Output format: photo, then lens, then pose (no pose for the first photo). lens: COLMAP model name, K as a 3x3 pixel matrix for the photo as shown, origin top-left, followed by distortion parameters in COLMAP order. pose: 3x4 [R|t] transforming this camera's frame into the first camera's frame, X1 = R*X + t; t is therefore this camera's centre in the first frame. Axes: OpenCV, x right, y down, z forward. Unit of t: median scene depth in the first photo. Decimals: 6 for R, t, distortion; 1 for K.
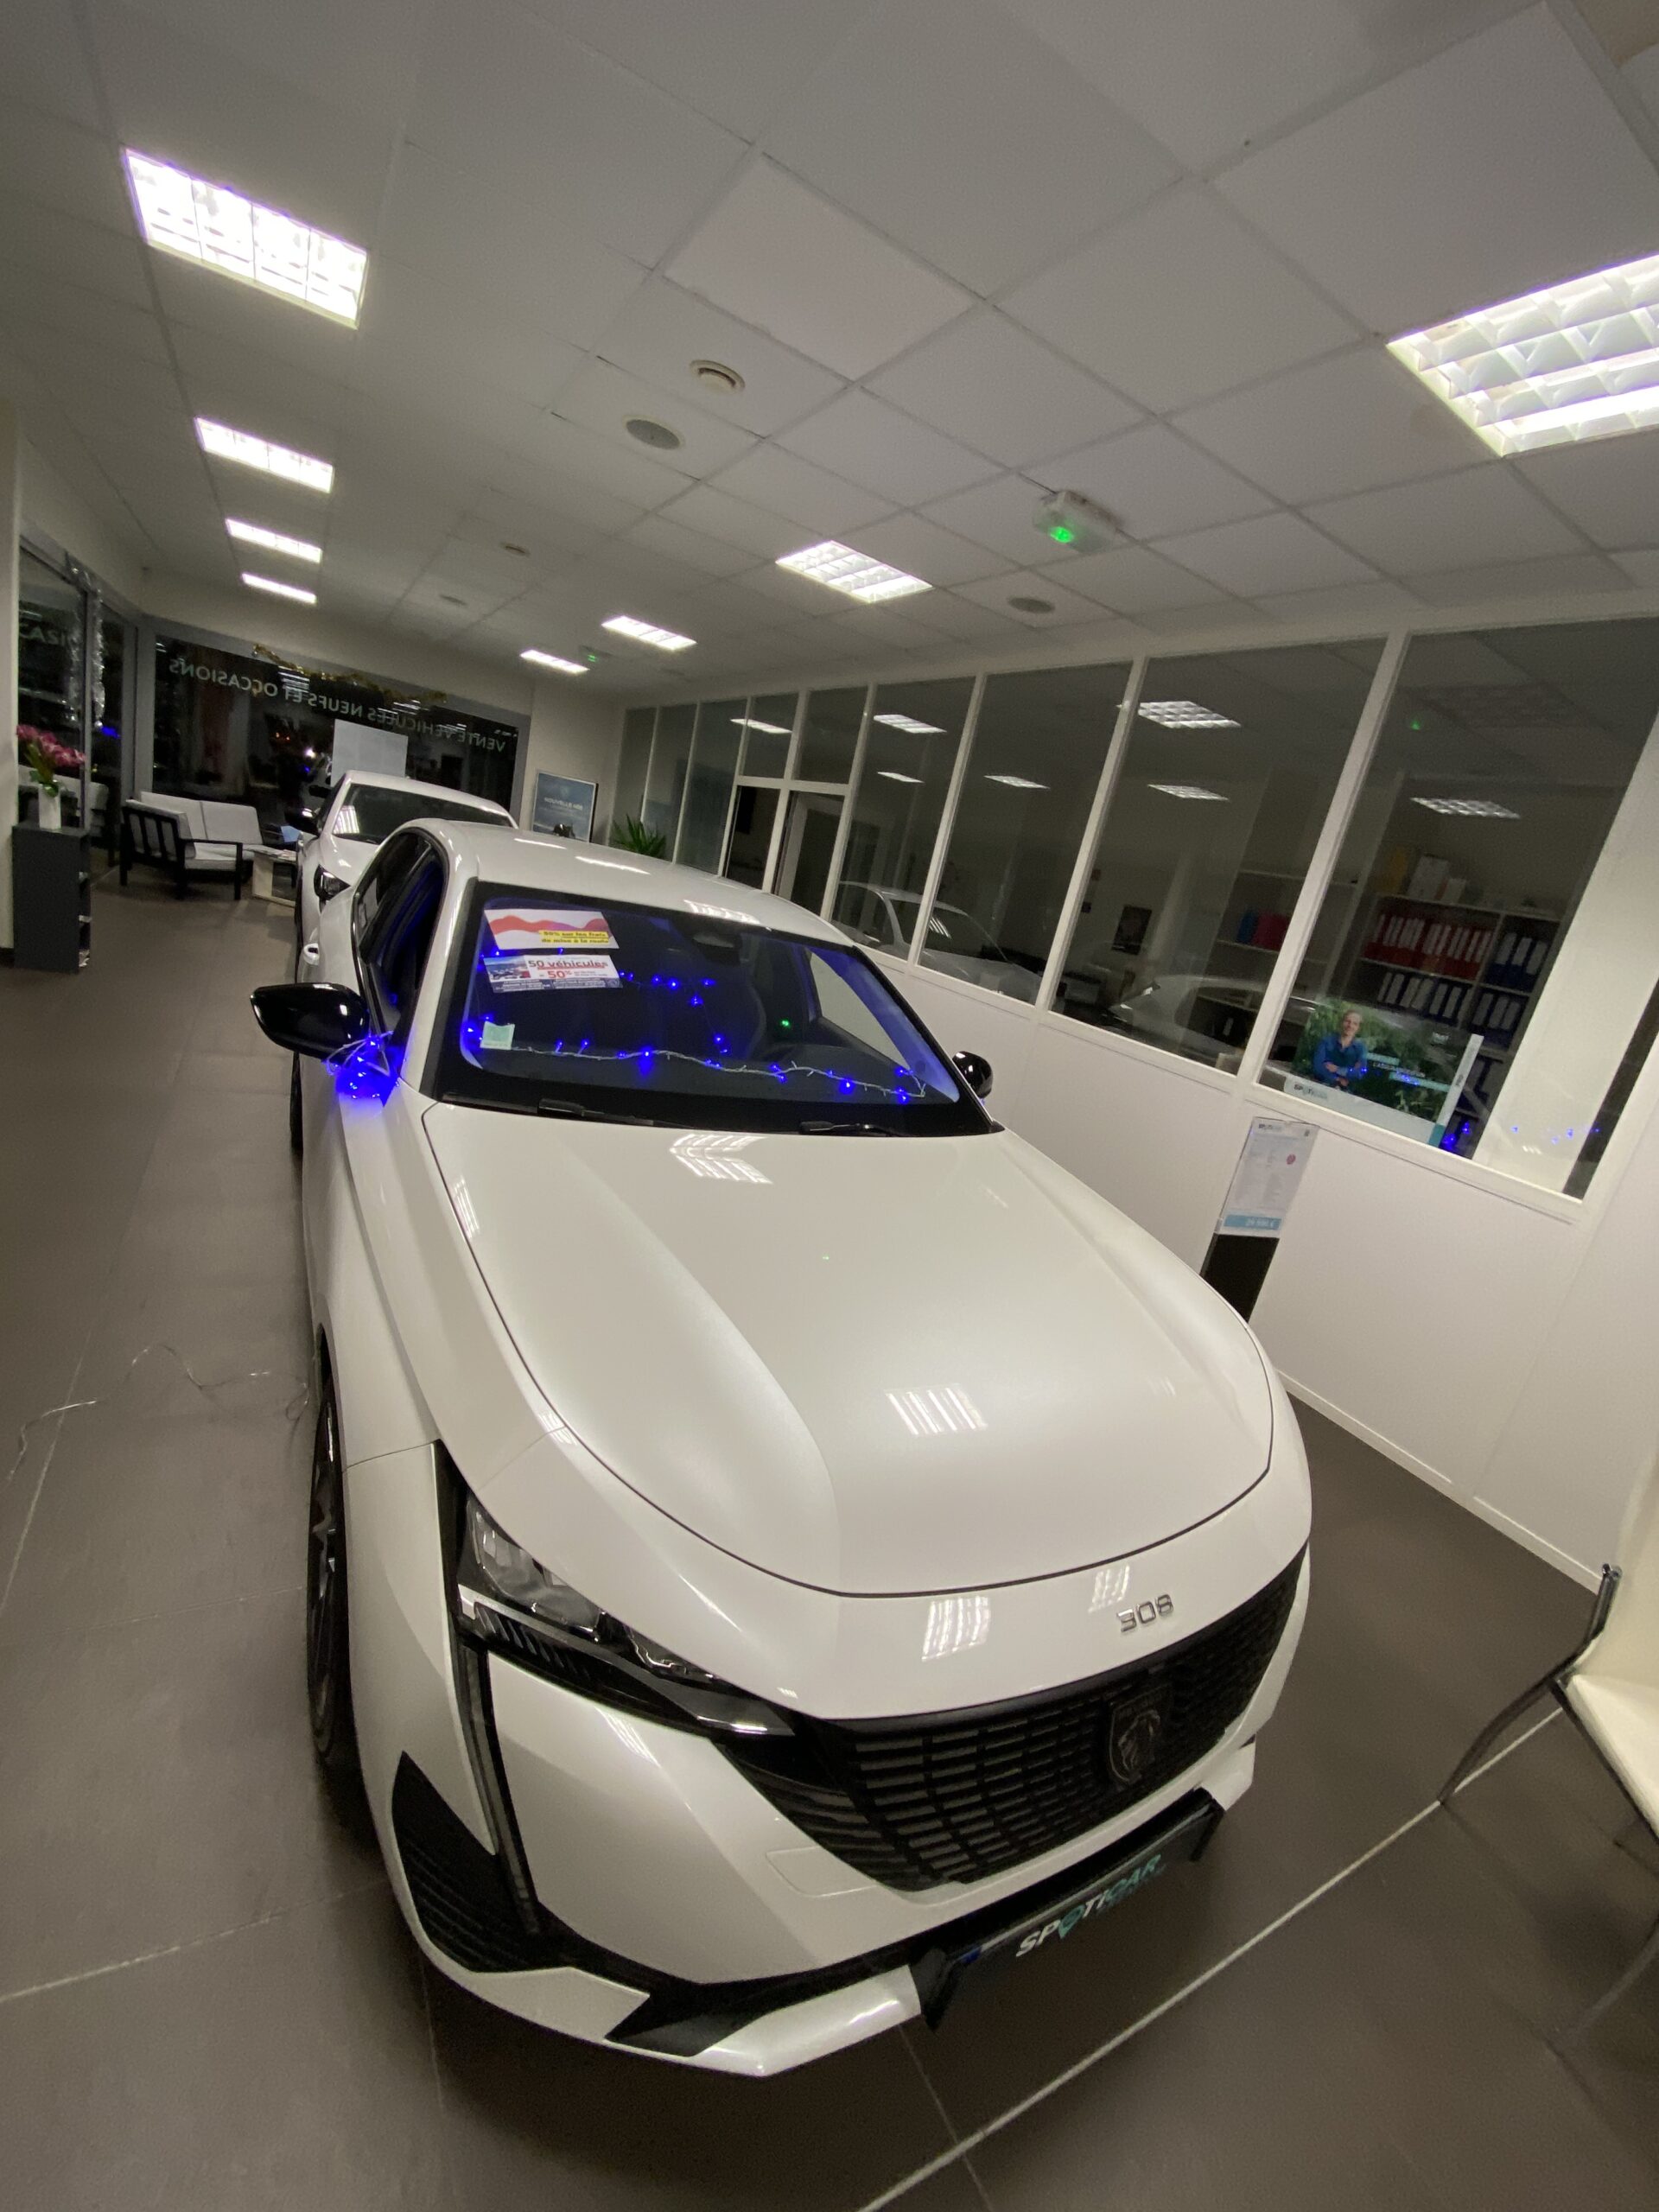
lens RADIAL K [[907.4, 0, 827.5], [0, 907.4, 1087.2], [0, 0, 1]] dist [0.010949, -0.018122]
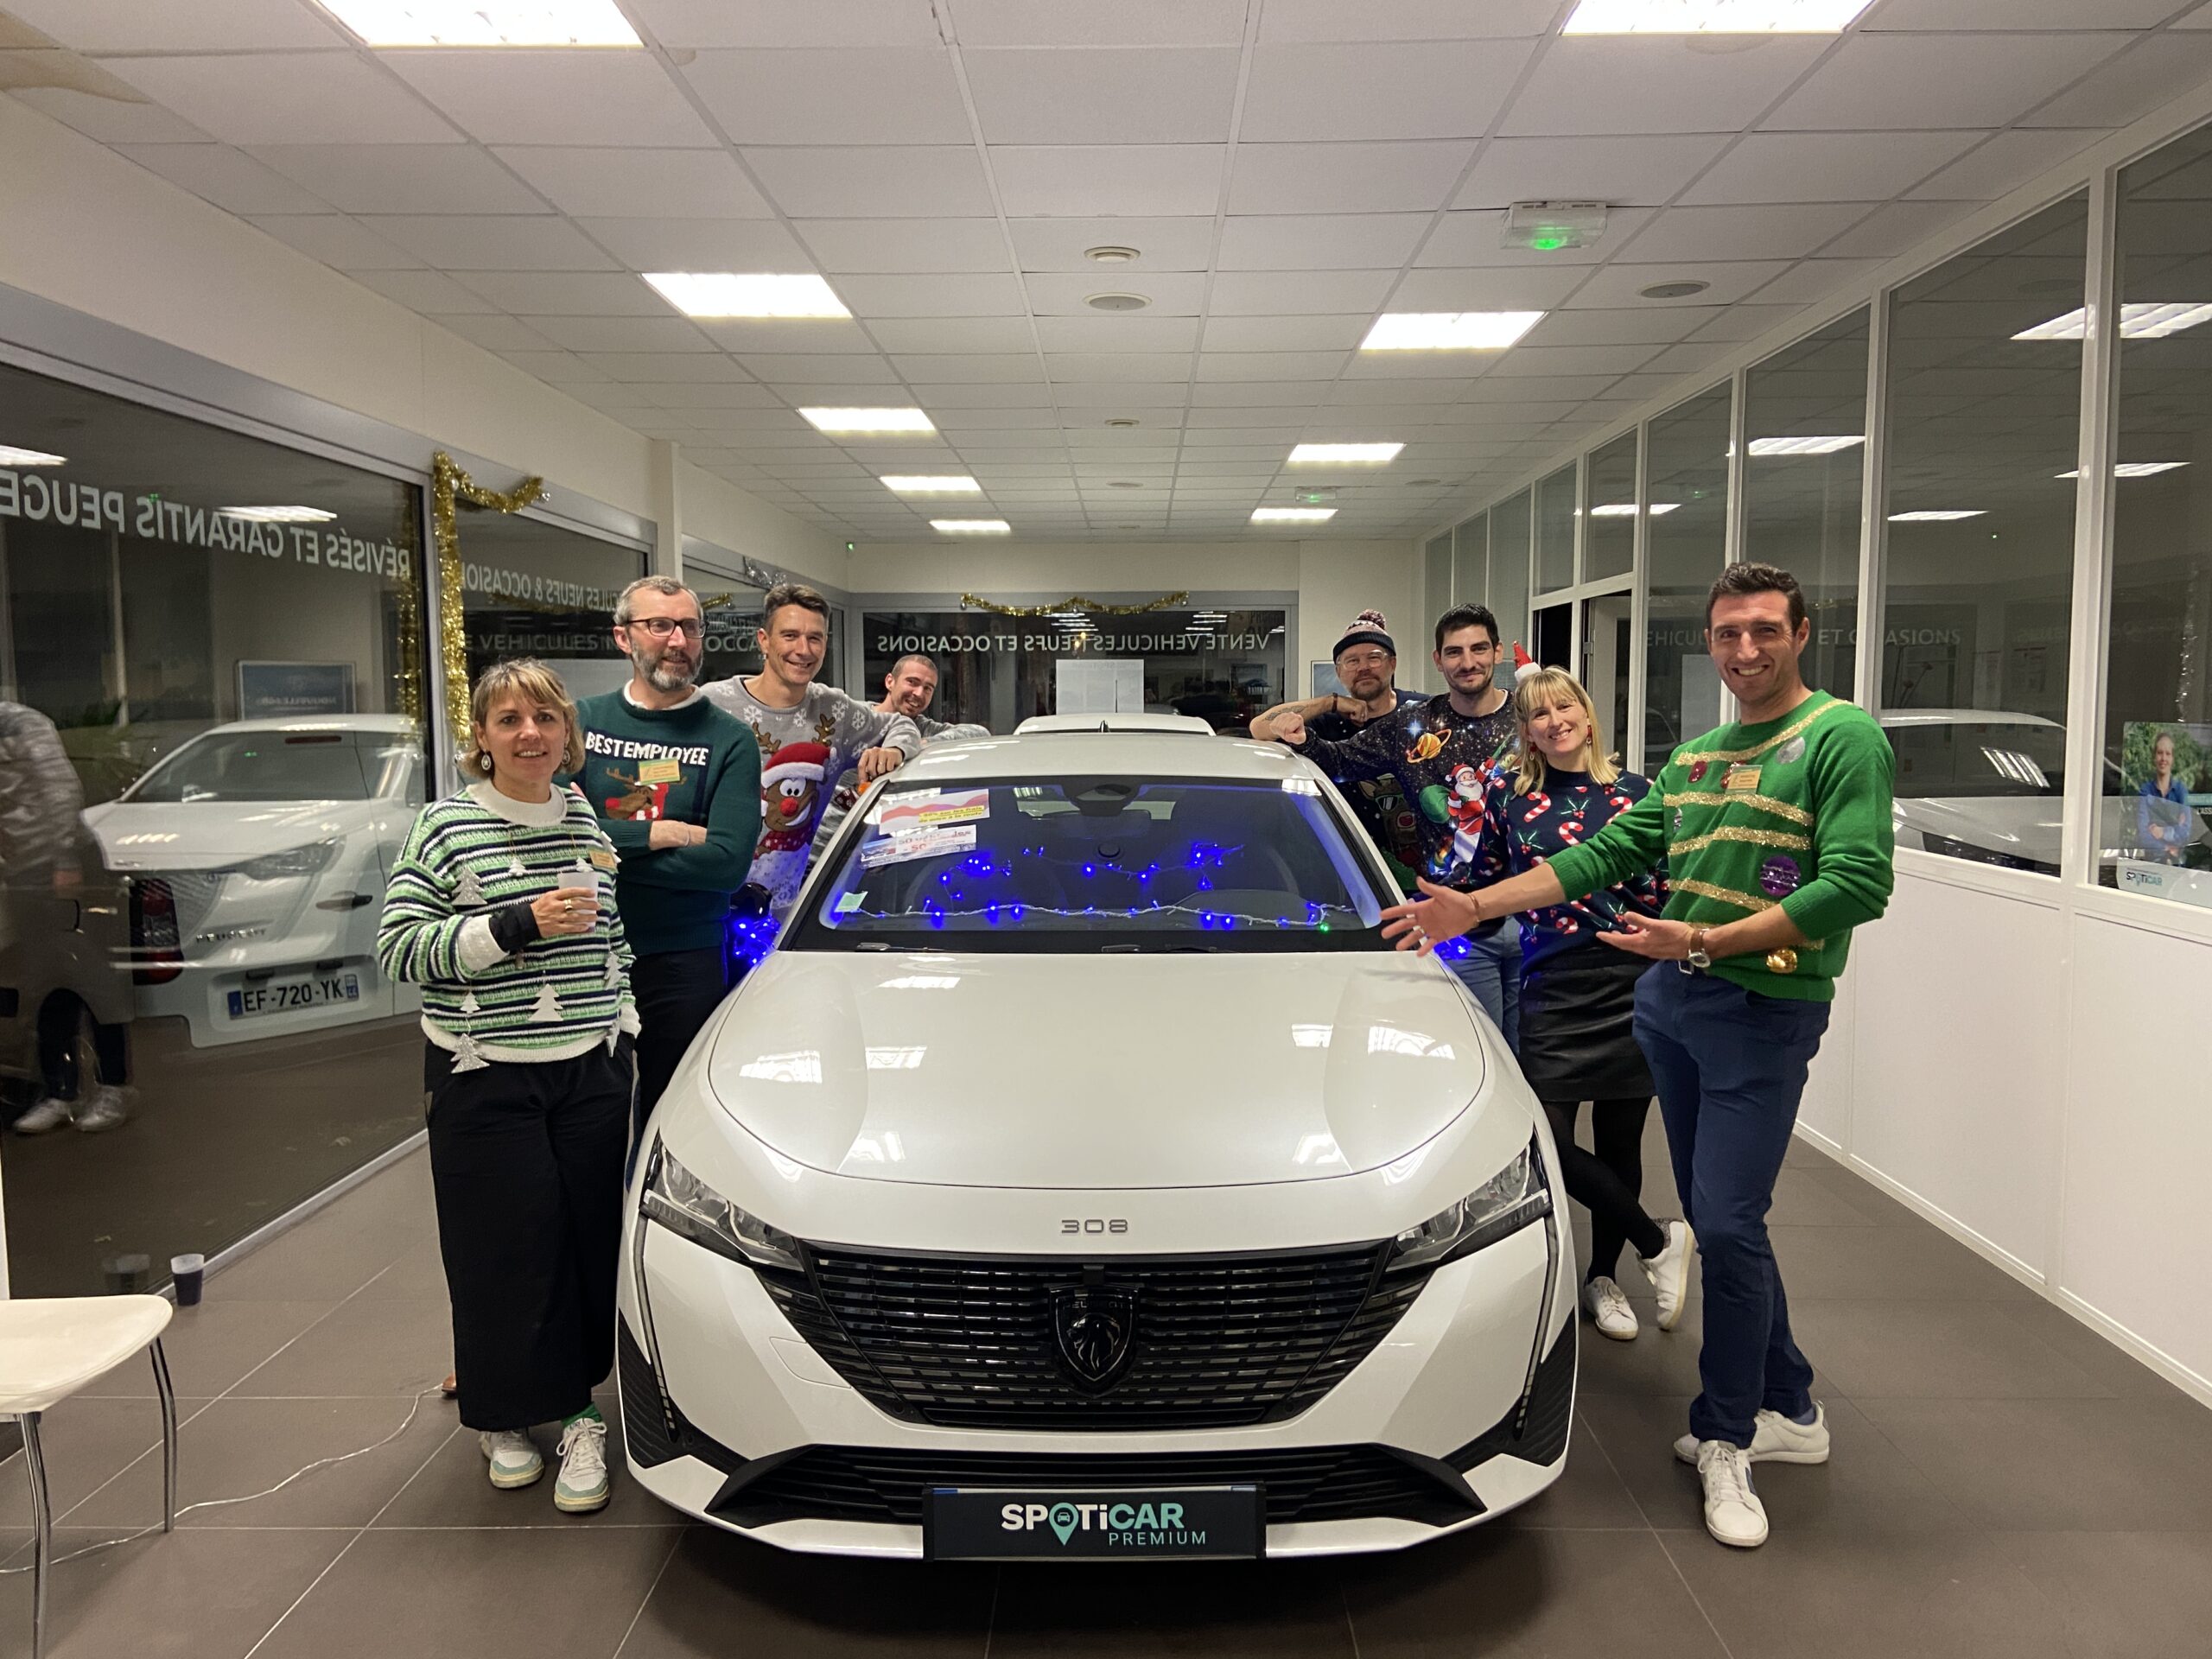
lens RADIAL K [[1650.8, 0, 1111.1], [0, 1650.8, 796.0], [0, 0, 1]] dist [0.129111, -0.155426]
pose [[0.840633, -0.188513, -0.507739, 0.554644], [0.061013, 0.964465, -0.257071, 0.206713], [0.538158, 0.185124, 0.822262, -0.315473]]
